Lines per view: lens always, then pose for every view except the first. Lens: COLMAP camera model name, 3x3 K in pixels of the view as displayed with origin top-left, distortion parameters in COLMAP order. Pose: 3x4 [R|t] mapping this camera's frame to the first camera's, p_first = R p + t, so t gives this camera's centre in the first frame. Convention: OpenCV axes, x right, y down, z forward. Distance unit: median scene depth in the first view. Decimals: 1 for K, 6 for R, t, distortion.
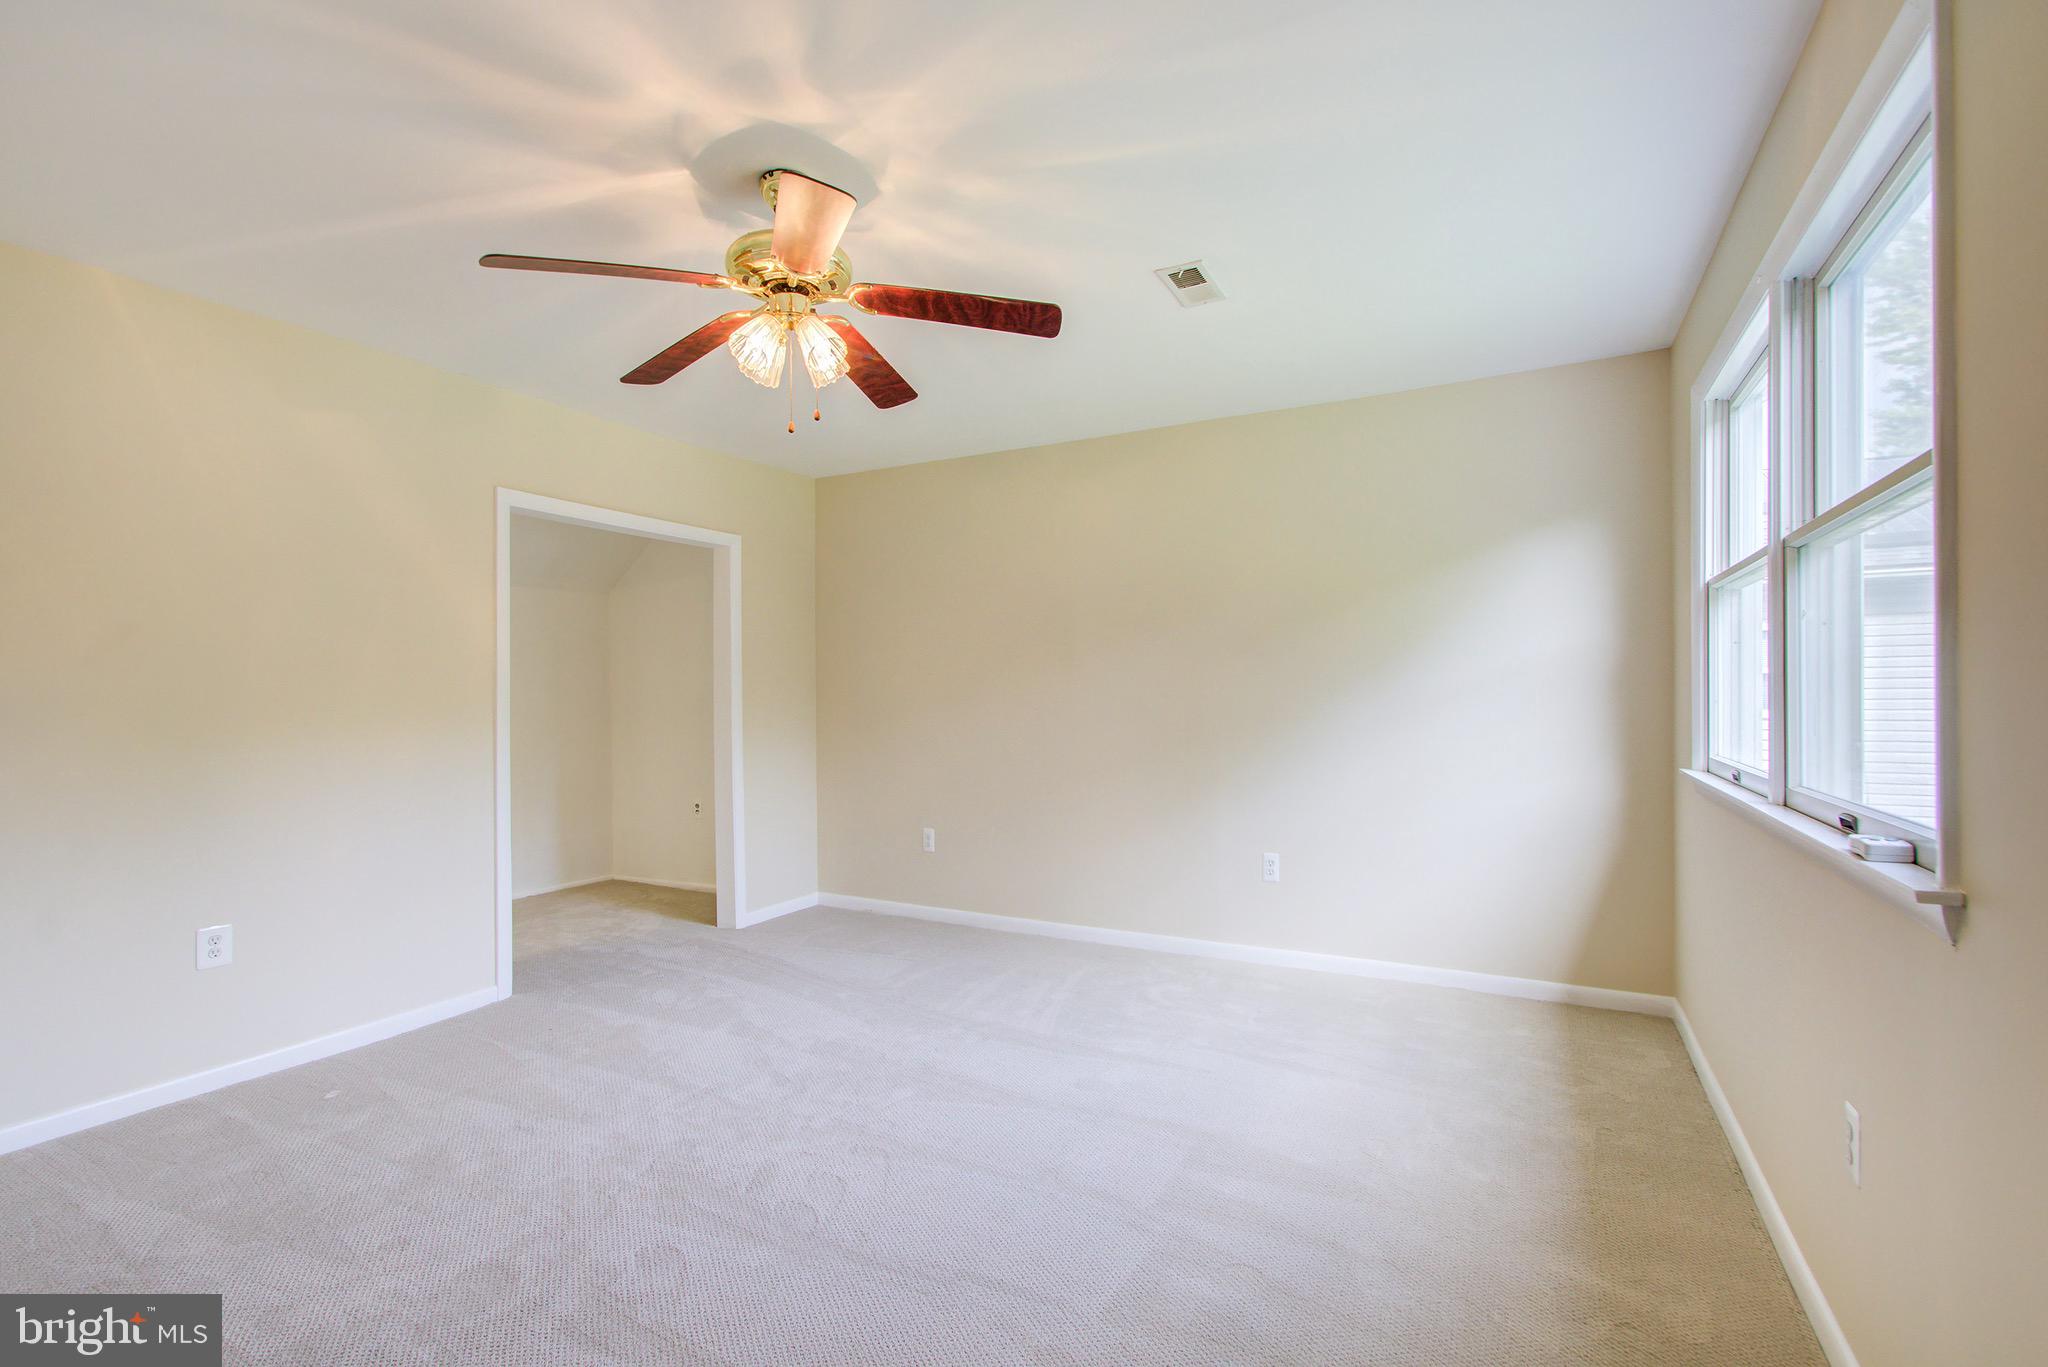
lens RADIAL K [[926.5, 0, 1001.6], [0, 926.5, 686.4], [0, 0, 1]] dist [0.001617, 0.002902]
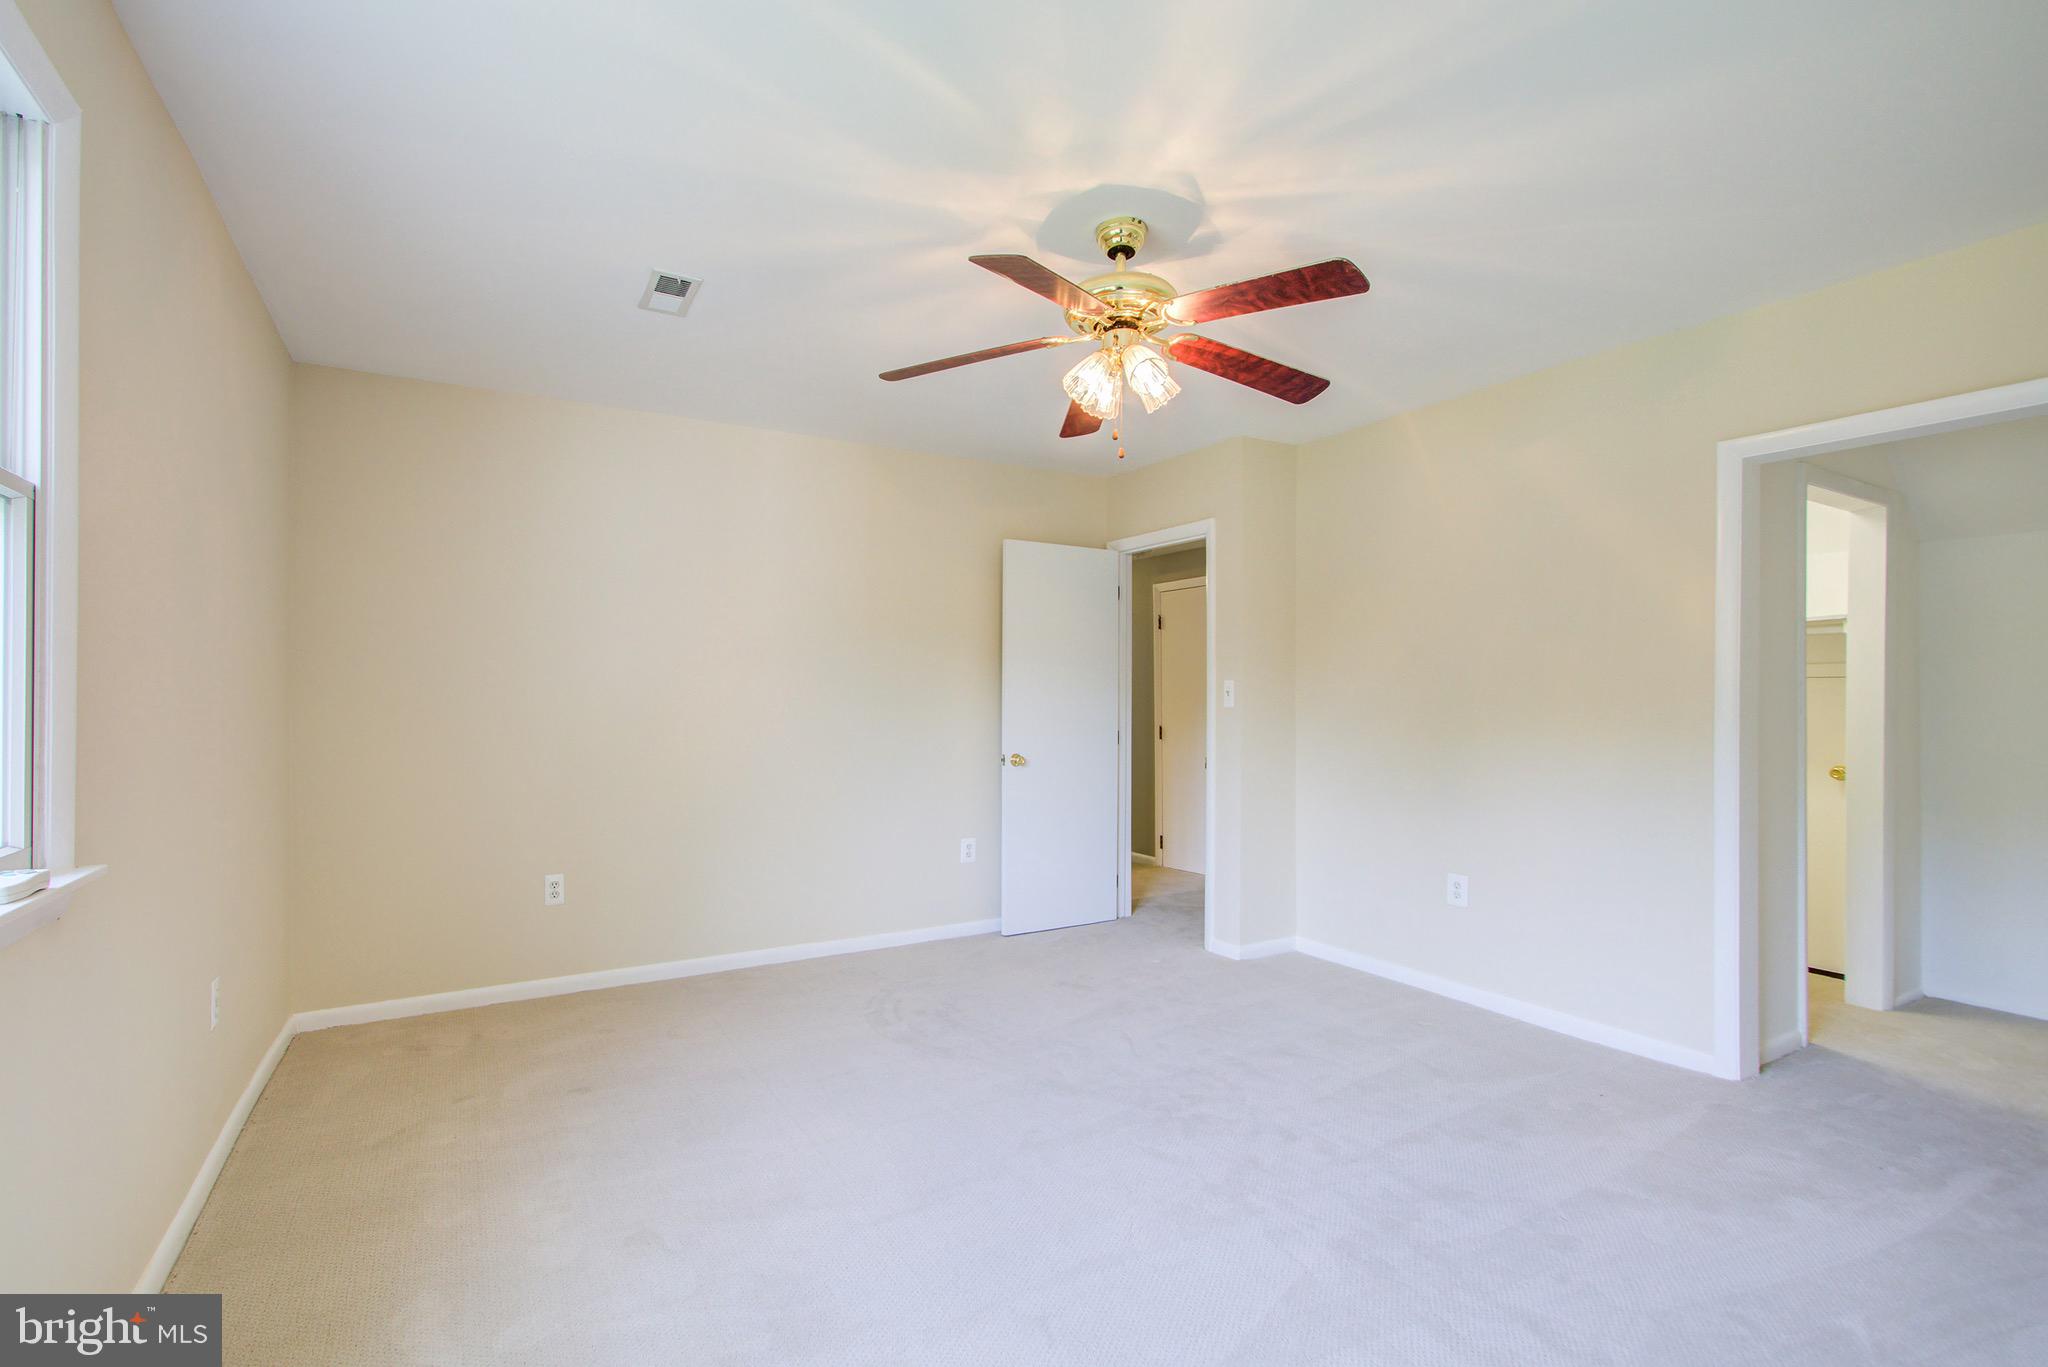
lens RADIAL K [[926.5, 0, 1011.0], [0, 926.5, 687.5], [0, 0, 1]] dist [0.001617, 0.002902]
pose [[-0.497482, -0.006770, -0.867448, 0.625445], [0.007266, 0.999902, -0.011970, 0.005286], [0.867444, -0.012258, -0.497384, 1.150890]]
